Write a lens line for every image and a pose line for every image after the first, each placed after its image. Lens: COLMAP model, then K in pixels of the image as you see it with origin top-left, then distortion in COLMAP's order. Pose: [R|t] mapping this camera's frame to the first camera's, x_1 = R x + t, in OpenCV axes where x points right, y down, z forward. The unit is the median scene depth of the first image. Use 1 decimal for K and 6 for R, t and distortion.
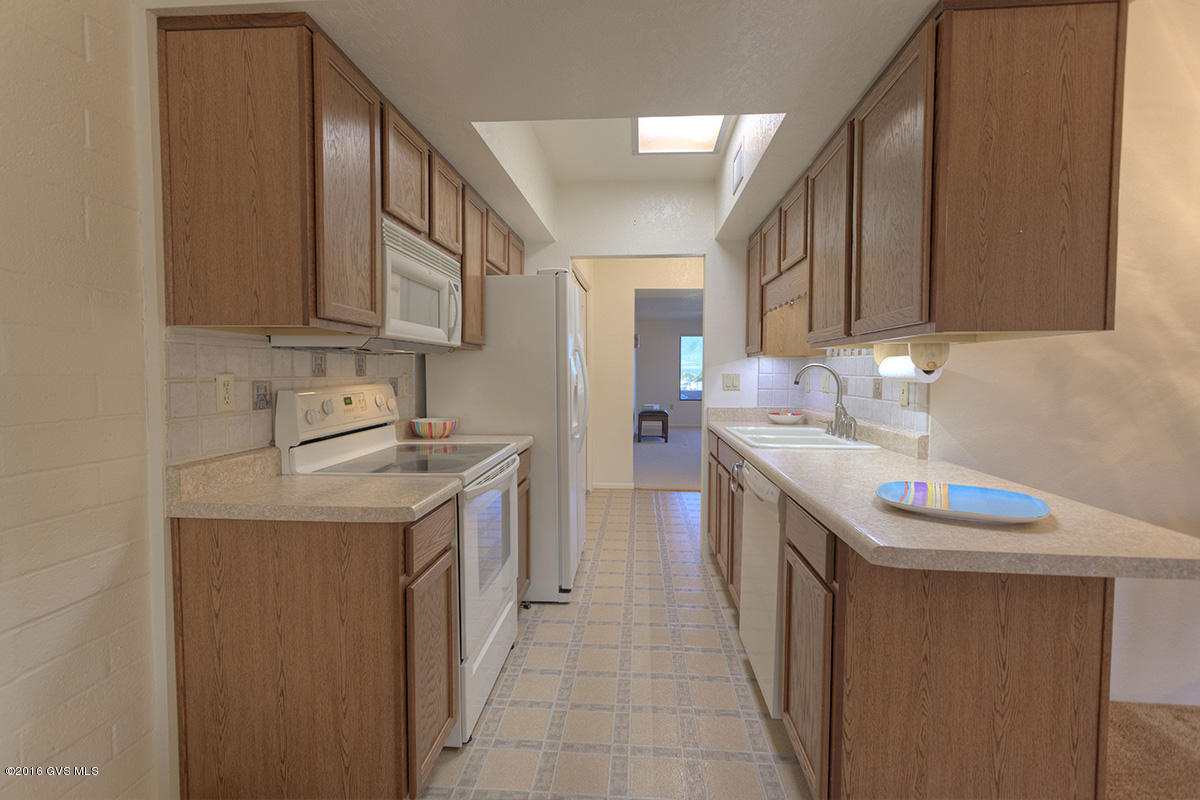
lens RADIAL K [[563.3, 0, 595.4], [0, 563.3, 398.3], [0, 0, 1]] dist [0.001562, 0.000322]
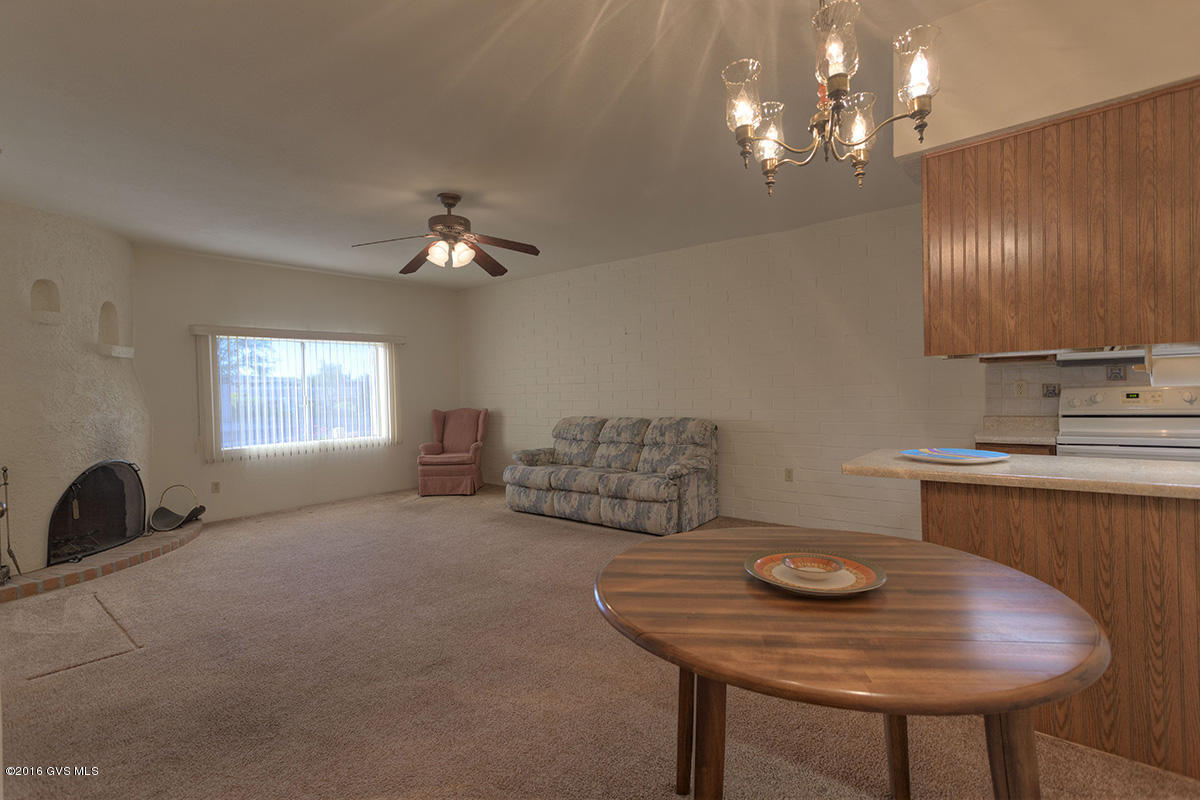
lens RADIAL K [[563.3, 0, 595.4], [0, 563.3, 398.3], [0, 0, 1]] dist [0.001562, 0.000322]
pose [[-0.589805, 0.024706, -0.807168, 1.817444], [-0.011663, 0.999167, 0.039105, -0.034409], [0.807462, 0.032478, -0.589025, 0.768720]]
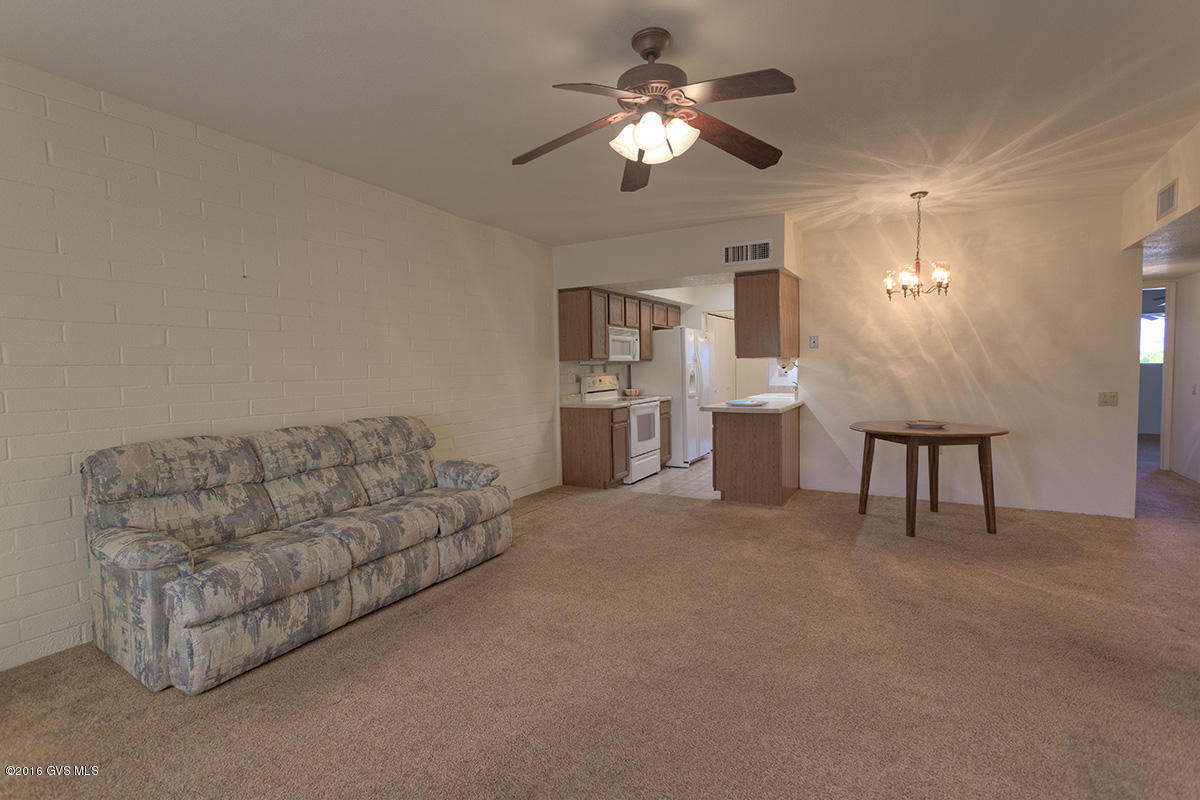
lens RADIAL K [[563.3, 0, 595.4], [0, 563.3, 398.3], [0, 0, 1]] dist [0.001562, 0.000322]
pose [[0.901537, 0.001242, -0.432700, 0.921924], [0.003138, 0.999951, 0.009409, 0.075229], [0.432691, -0.009840, 0.901489, -1.898412]]
